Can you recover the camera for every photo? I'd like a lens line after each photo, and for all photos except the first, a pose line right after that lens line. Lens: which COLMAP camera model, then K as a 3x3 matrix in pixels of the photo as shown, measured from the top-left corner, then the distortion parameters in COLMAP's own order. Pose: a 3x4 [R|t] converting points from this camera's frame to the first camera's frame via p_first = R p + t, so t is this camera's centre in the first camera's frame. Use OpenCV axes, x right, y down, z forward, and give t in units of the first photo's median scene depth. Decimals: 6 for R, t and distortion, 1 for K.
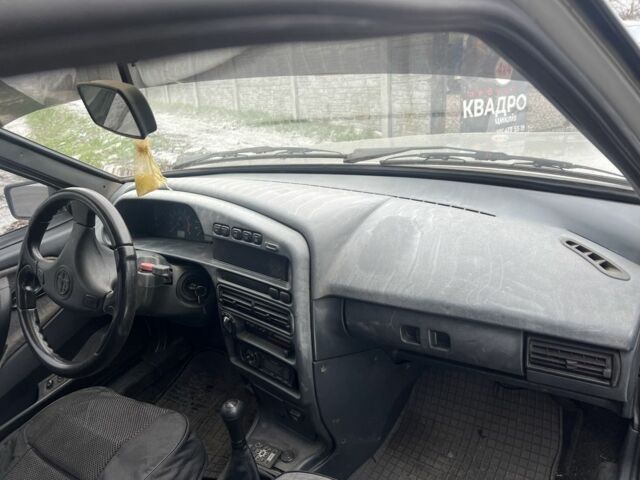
lens RADIAL K [[485.0, 0, 319.7], [0, 485.0, 240.3], [0, 0, 1]] dist [0.053757, -0.050779]
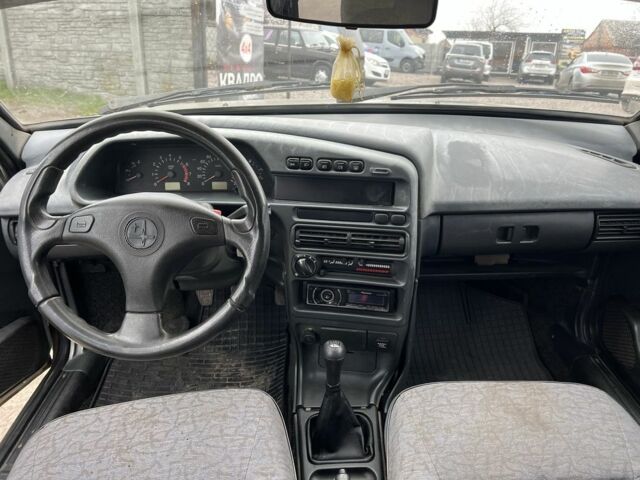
lens RADIAL K [[485.0, 0, 313.0], [0, 485.0, 240.1], [0, 0, 1]] dist [0.053757, -0.050779]
pose [[0.840228, -0.125550, 0.527497, -0.705314], [0.106830, 0.992087, 0.065962, 0.067375], [-0.531605, 0.000929, 0.846992, 0.202532]]
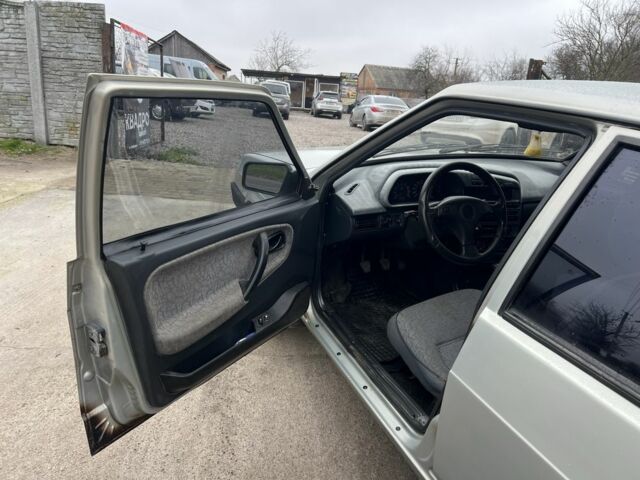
lens RADIAL K [[485.0, 0, 312.1], [0, 485.0, 250.1], [0, 0, 1]] dist [0.053757, -0.050779]
pose [[0.533869, -0.183753, 0.825360, -2.485537], [0.189105, 0.977325, 0.095266, -0.078209], [-0.824150, 0.105220, 0.556512, 0.442987]]
